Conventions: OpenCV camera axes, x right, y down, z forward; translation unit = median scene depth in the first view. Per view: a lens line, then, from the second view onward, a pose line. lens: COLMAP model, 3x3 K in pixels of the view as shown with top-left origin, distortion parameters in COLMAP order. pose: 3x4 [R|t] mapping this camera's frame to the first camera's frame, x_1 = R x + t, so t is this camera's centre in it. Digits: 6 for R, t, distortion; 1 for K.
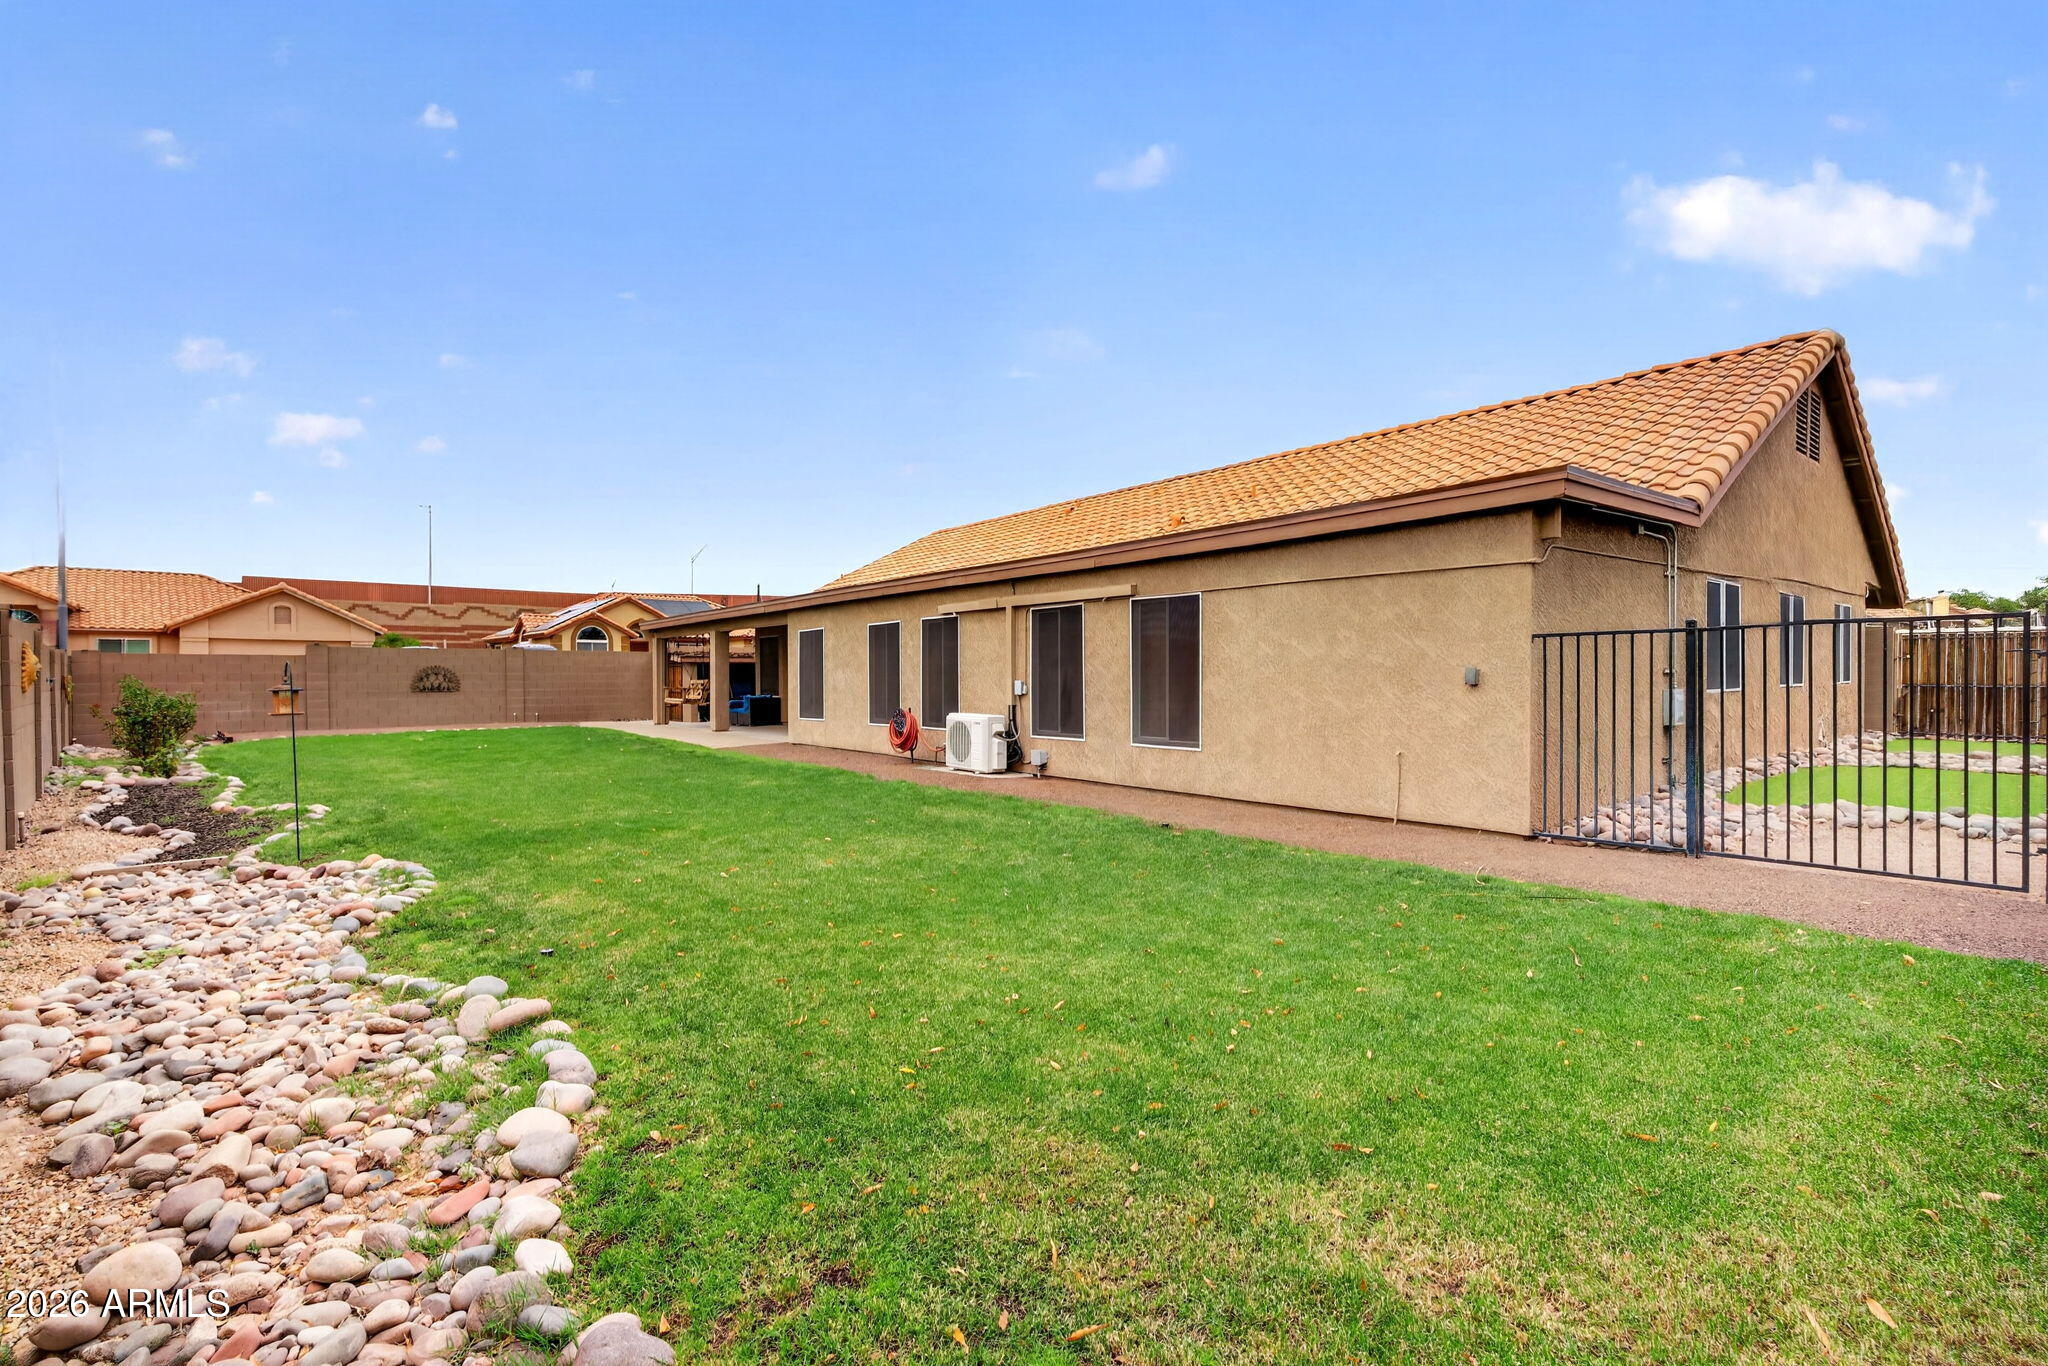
lens RADIAL K [[925.4, 0, 1007.7], [0, 925.4, 689.2], [0, 0, 1]] dist [-0.003339, 0.000489]
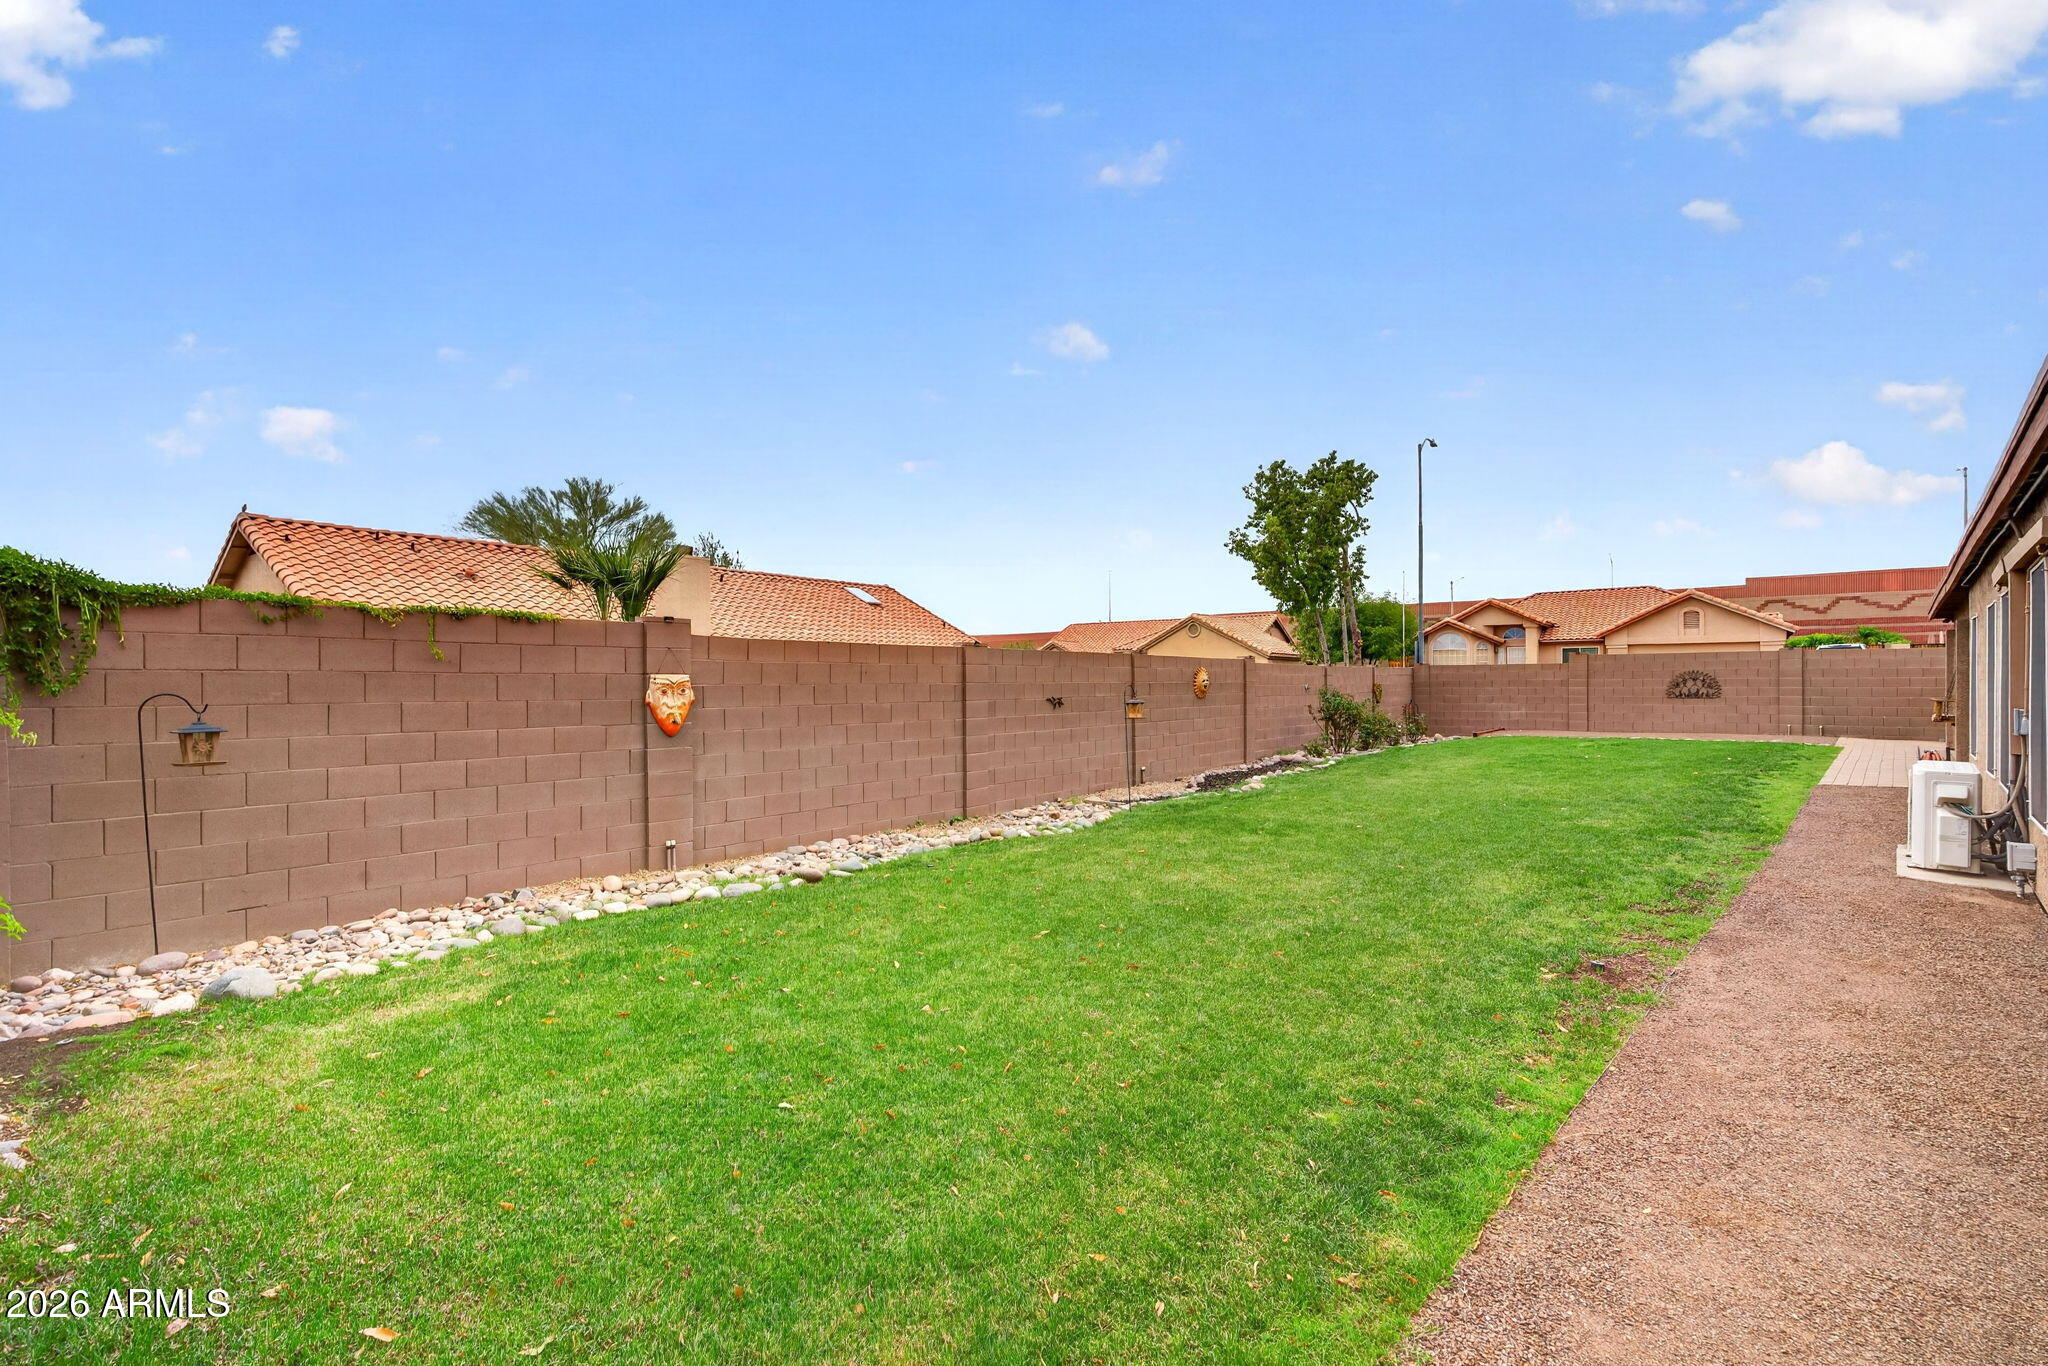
lens RADIAL K [[925.4, 0, 1007.1], [0, 925.4, 686.6], [0, 0, 1]] dist [-0.003339, 0.000489]
pose [[0.101225, 0.005538, -0.994848, 0.173515], [-0.004013, 0.999979, 0.005158, -0.007600], [0.994855, 0.003470, 0.101245, 0.140688]]
